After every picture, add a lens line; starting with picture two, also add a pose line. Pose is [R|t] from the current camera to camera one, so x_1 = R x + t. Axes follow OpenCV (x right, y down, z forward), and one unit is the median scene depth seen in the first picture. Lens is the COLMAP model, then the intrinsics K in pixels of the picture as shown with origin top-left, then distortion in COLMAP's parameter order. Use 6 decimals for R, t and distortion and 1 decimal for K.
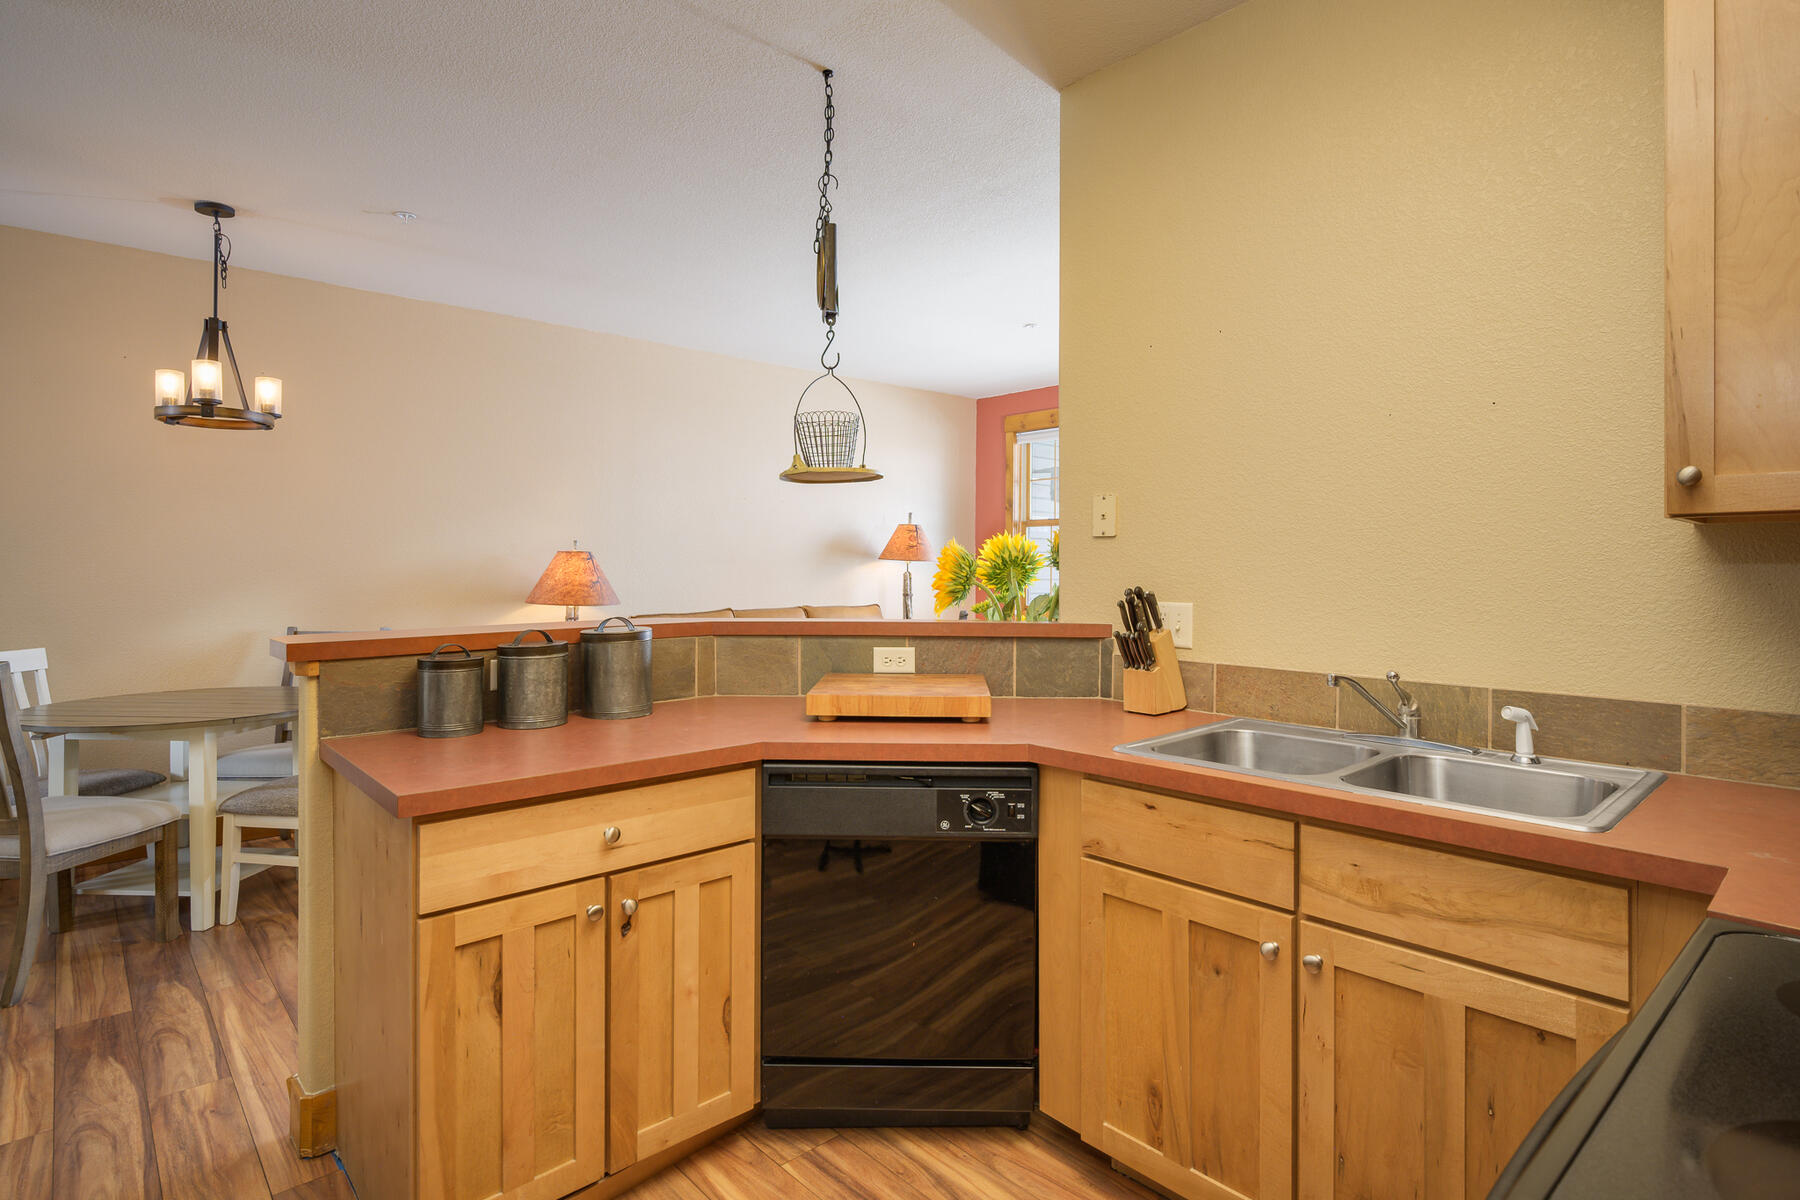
lens RADIAL K [[925.1, 0, 906.0], [0, 925.1, 571.5], [0, 0, 1]] dist [0.011716, 0.001602]
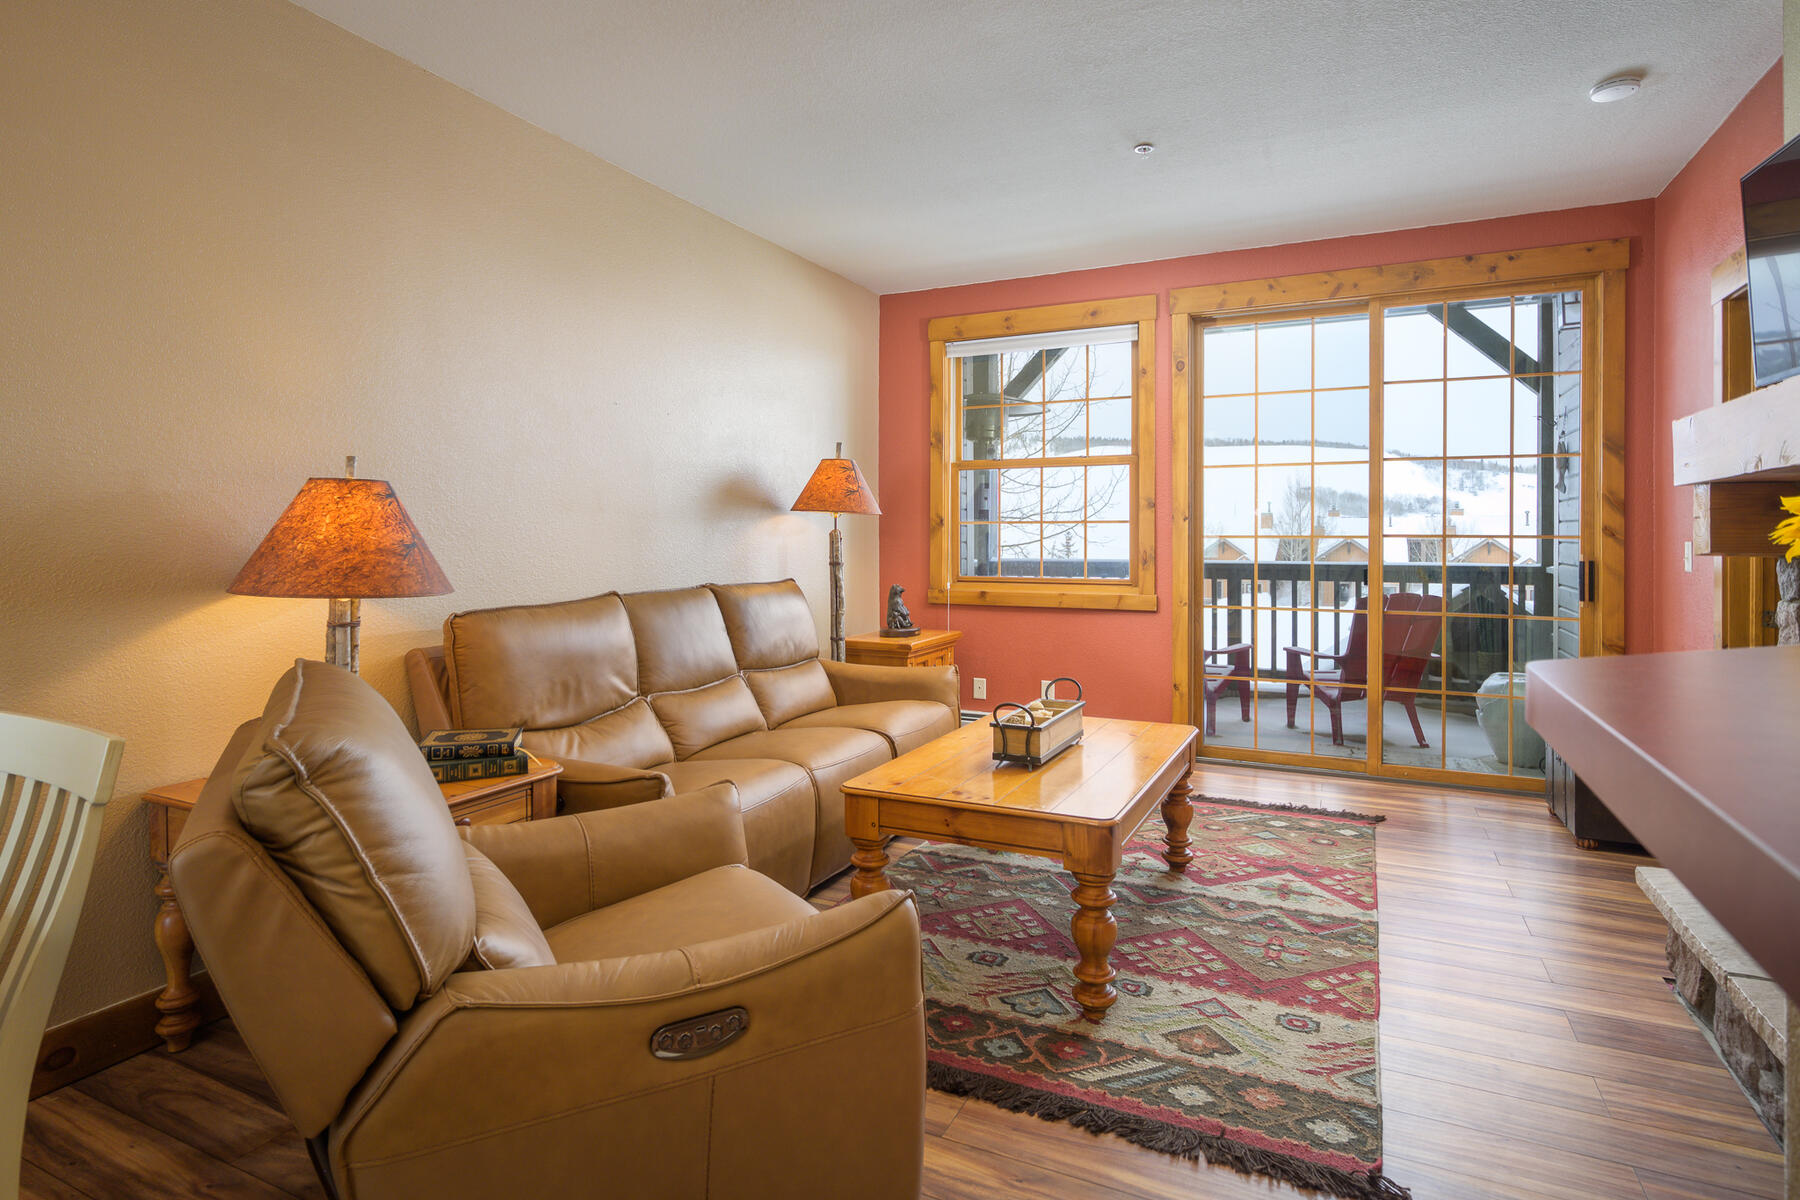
lens RADIAL K [[956.1, 0, 911.9], [0, 956.1, 531.8], [0, 0, 1]] dist [0.000186, -0.003035]
pose [[0.921027, -0.002682, 0.389489, -0.428831], [0.006582, 0.999941, -0.008680, 0.016116], [-0.389443, 0.010559, 0.920990, 0.694512]]
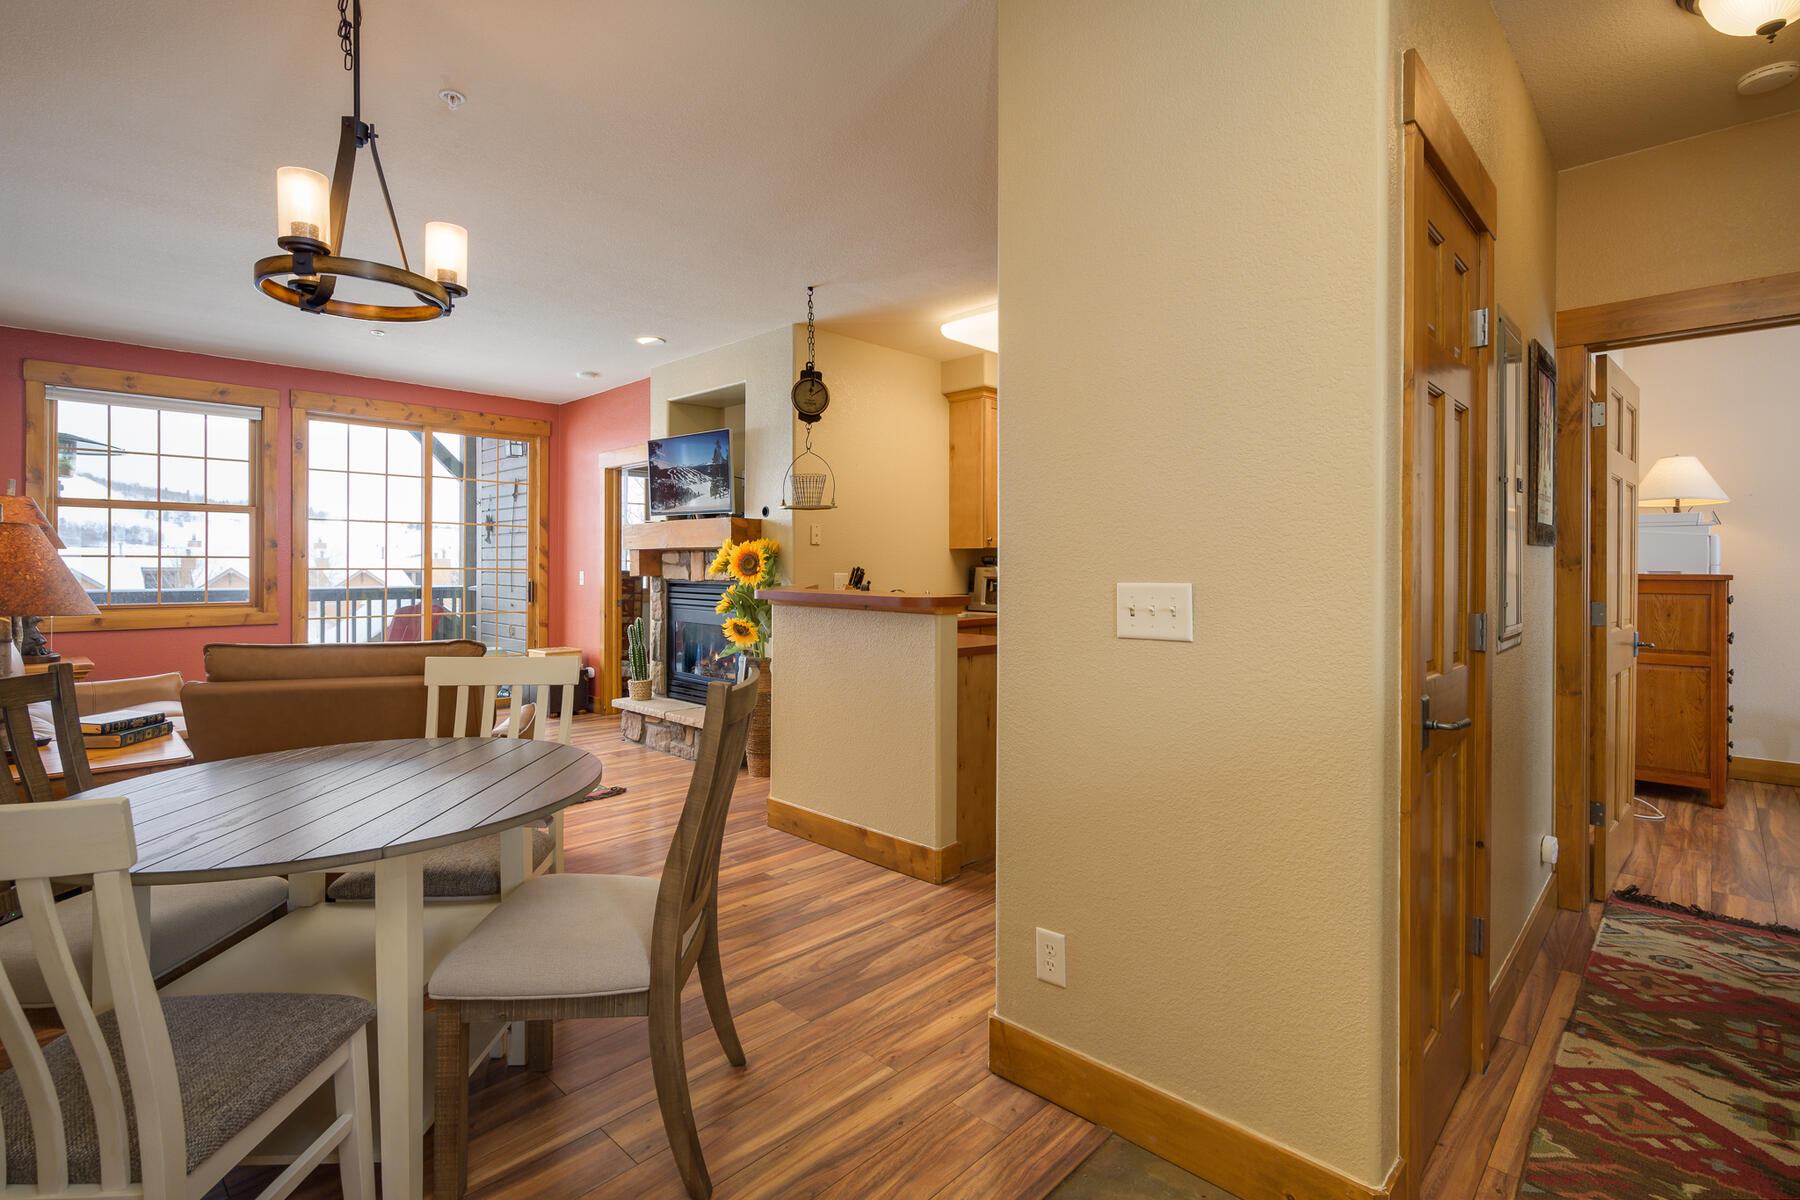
lens RADIAL K [[837.1, 0, 878.8], [0, 837.1, 569.1], [0, 0, 1]] dist [-0.000156, 0.001000]
pose [[-0.051440, -0.004917, 0.998664, -1.343458], [0.003154, 0.999982, 0.005086, 0.008367], [-0.998671, 0.003412, -0.051424, 0.731250]]
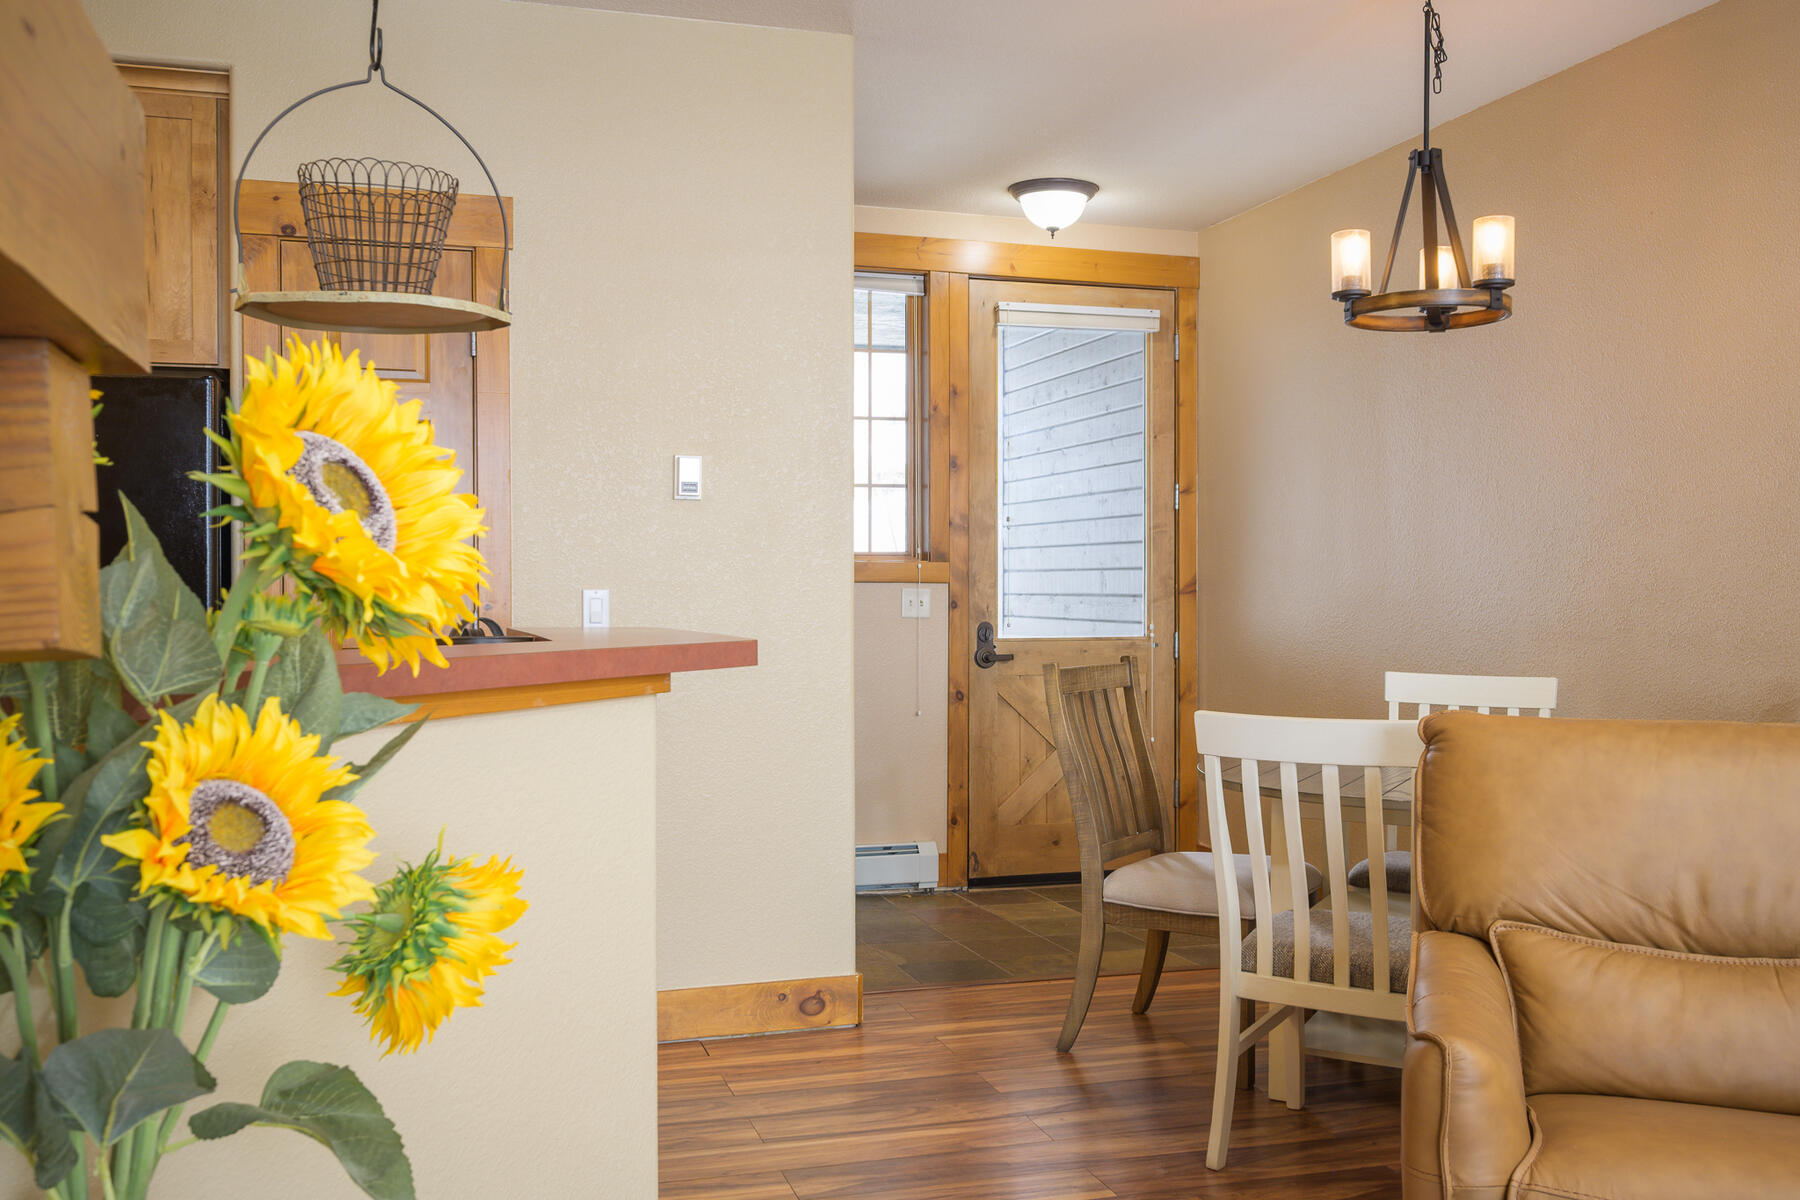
lens RADIAL K [[1660.0, 0, 934.3], [0, 1660.0, 574.5], [0, 0, 1]] dist [-0.009961, 0.000000]
pose [[-0.405735, -0.005181, -0.913976, 0.426398], [-0.011781, 0.999931, -0.000438, 0.008604], [0.913915, 0.010590, -0.405768, 1.208706]]
